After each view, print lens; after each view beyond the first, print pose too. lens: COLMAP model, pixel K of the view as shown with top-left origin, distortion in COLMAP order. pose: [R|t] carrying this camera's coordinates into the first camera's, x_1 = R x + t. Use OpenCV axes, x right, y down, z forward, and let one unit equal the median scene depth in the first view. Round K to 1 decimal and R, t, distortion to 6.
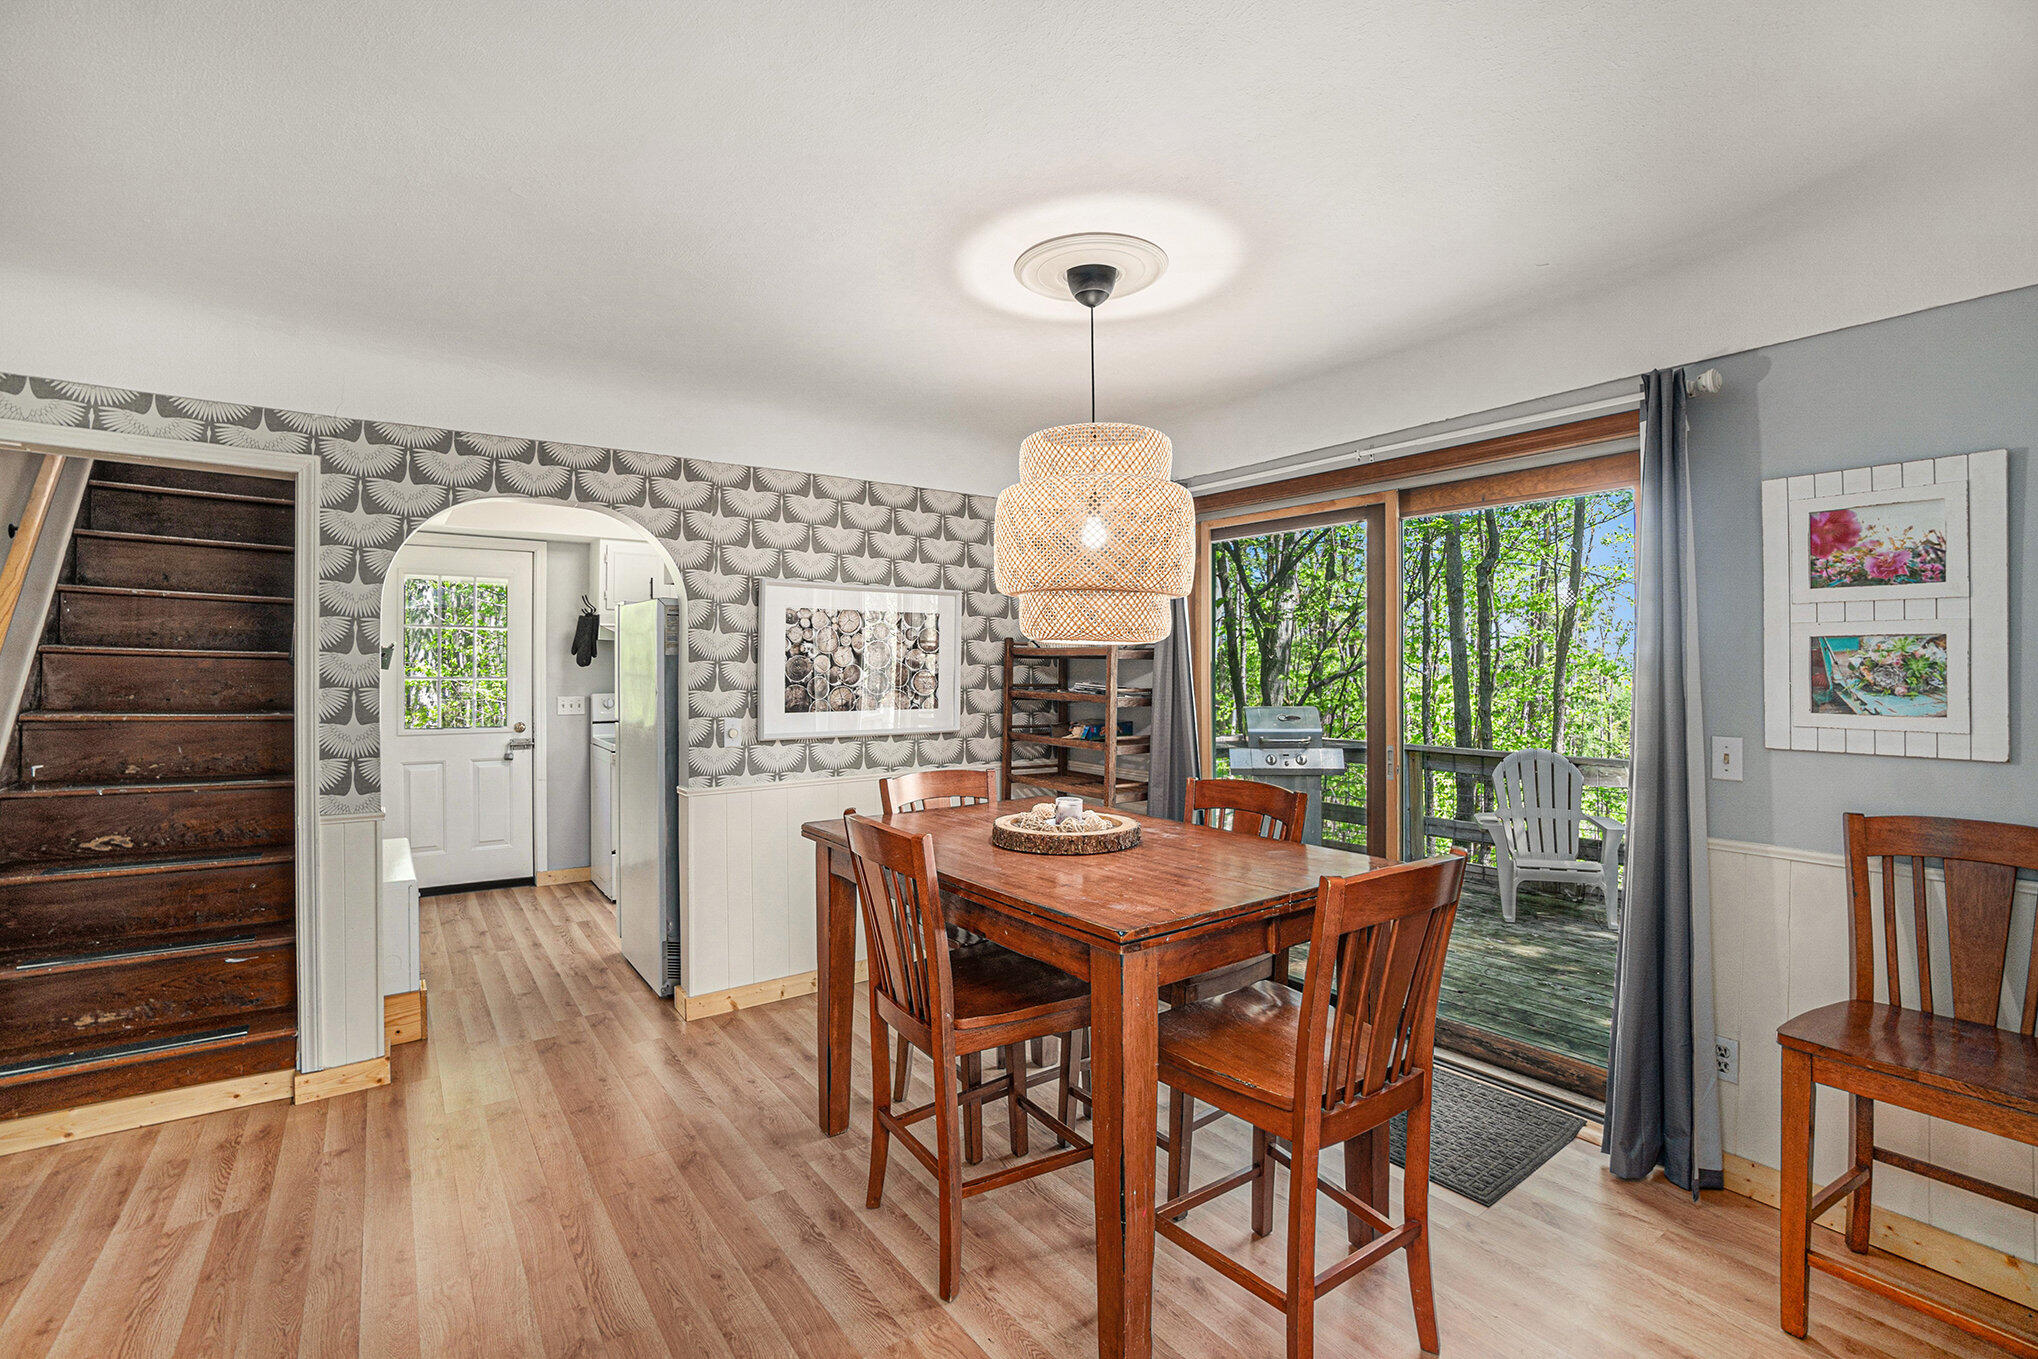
lens RADIAL K [[905.2, 0, 1022.5], [0, 905.2, 663.0], [0, 0, 1]] dist [-0.068848, 0.018484]
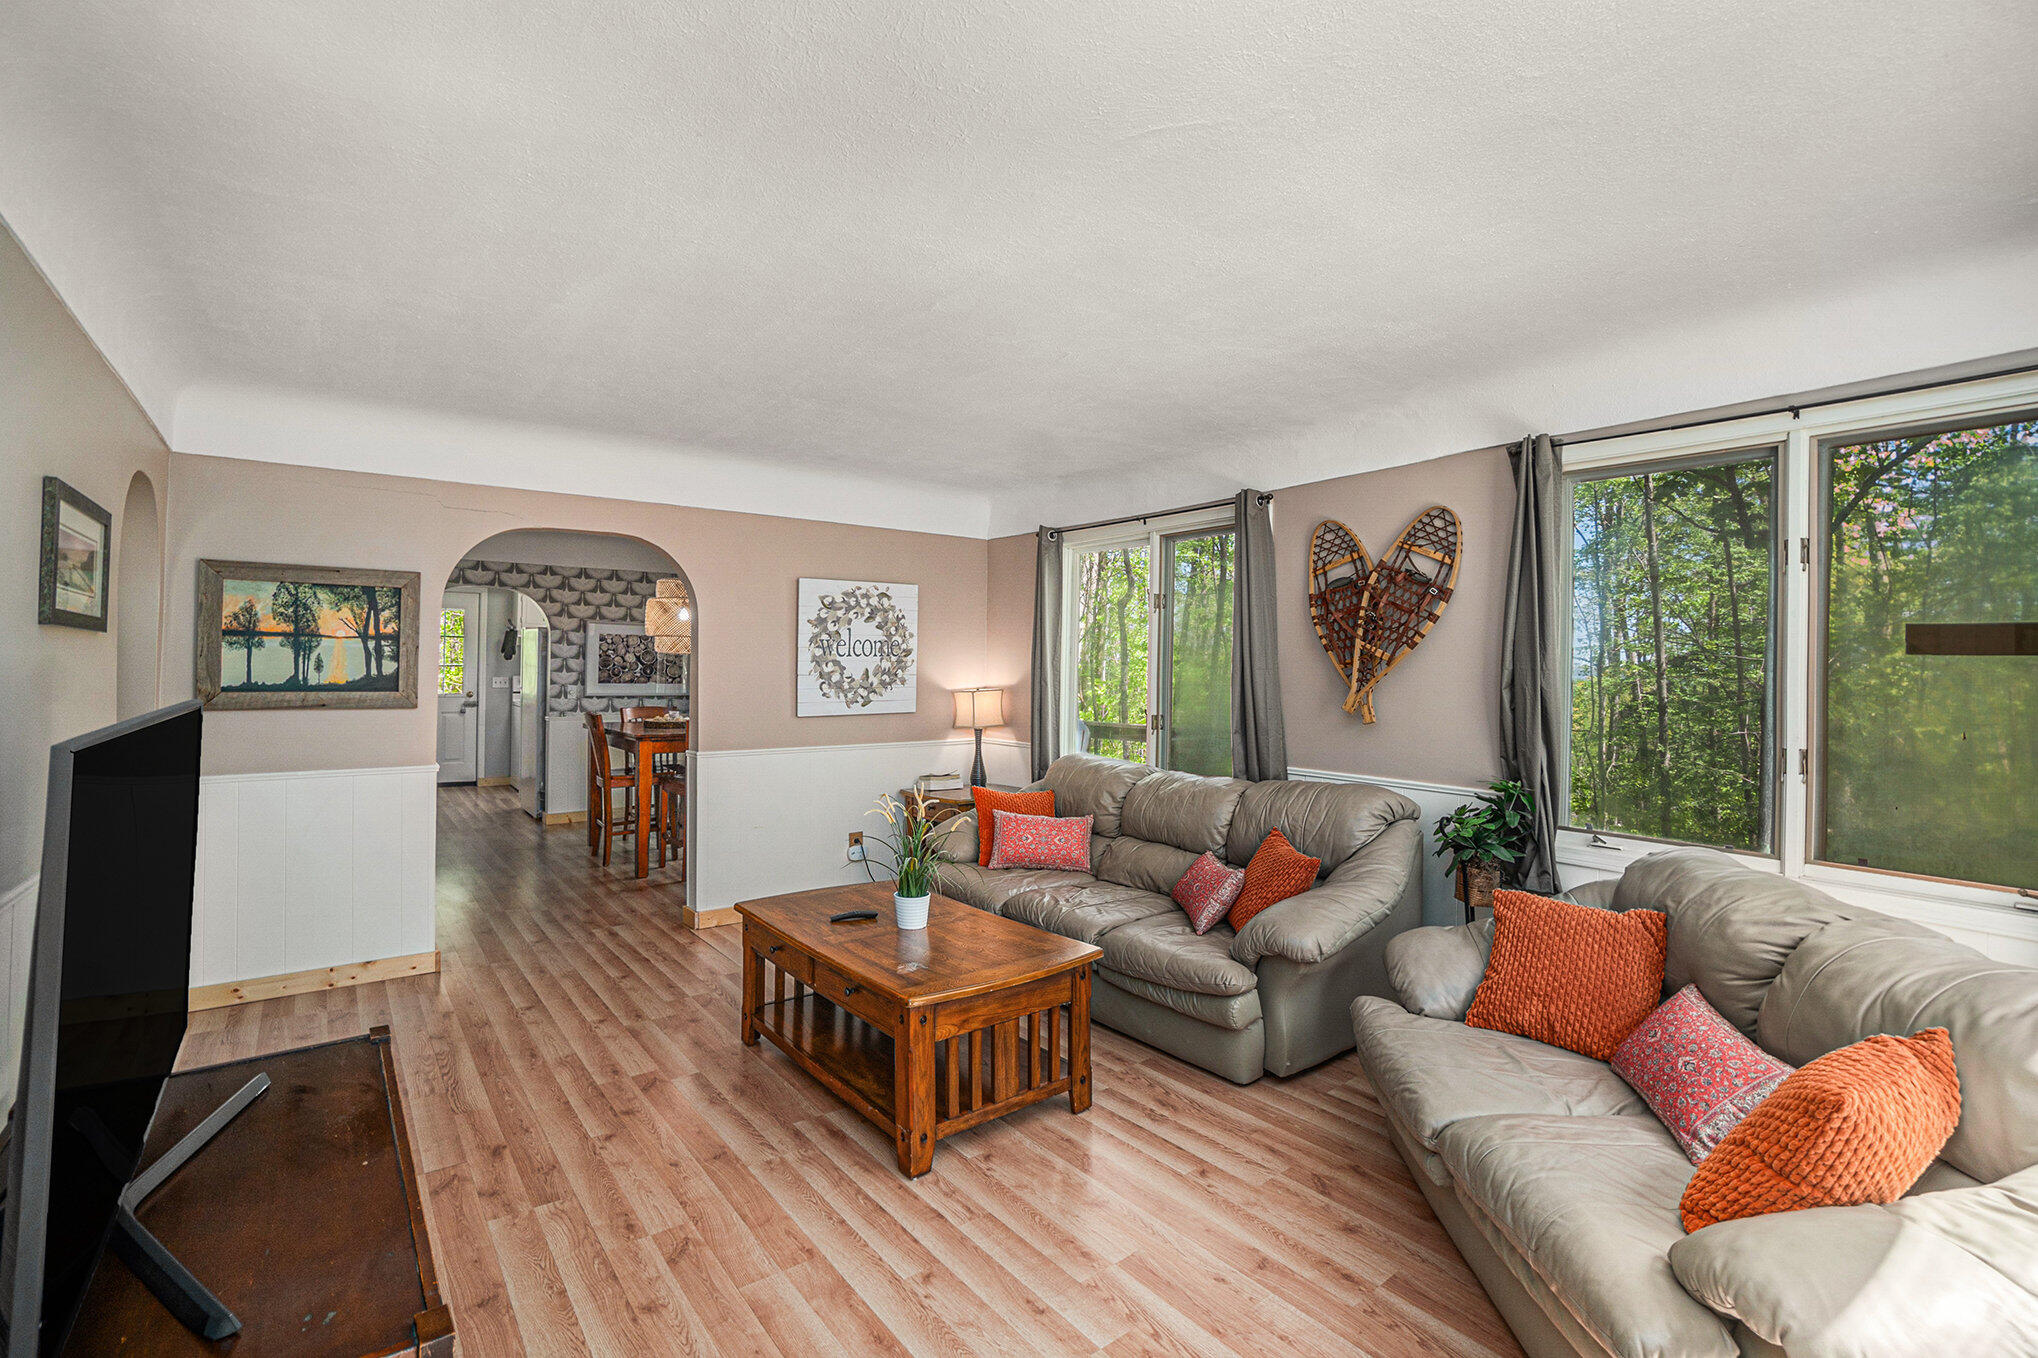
lens RADIAL K [[986.9, 0, 1014.1], [0, 986.9, 660.9], [0, 0, 1]] dist [-0.020116, -0.000159]
pose [[0.999916, 0.011388, -0.006141, 0.742834], [-0.011424, 0.999917, -0.005894, 0.005134], [0.006073, 0.005964, 0.999964, -1.334350]]
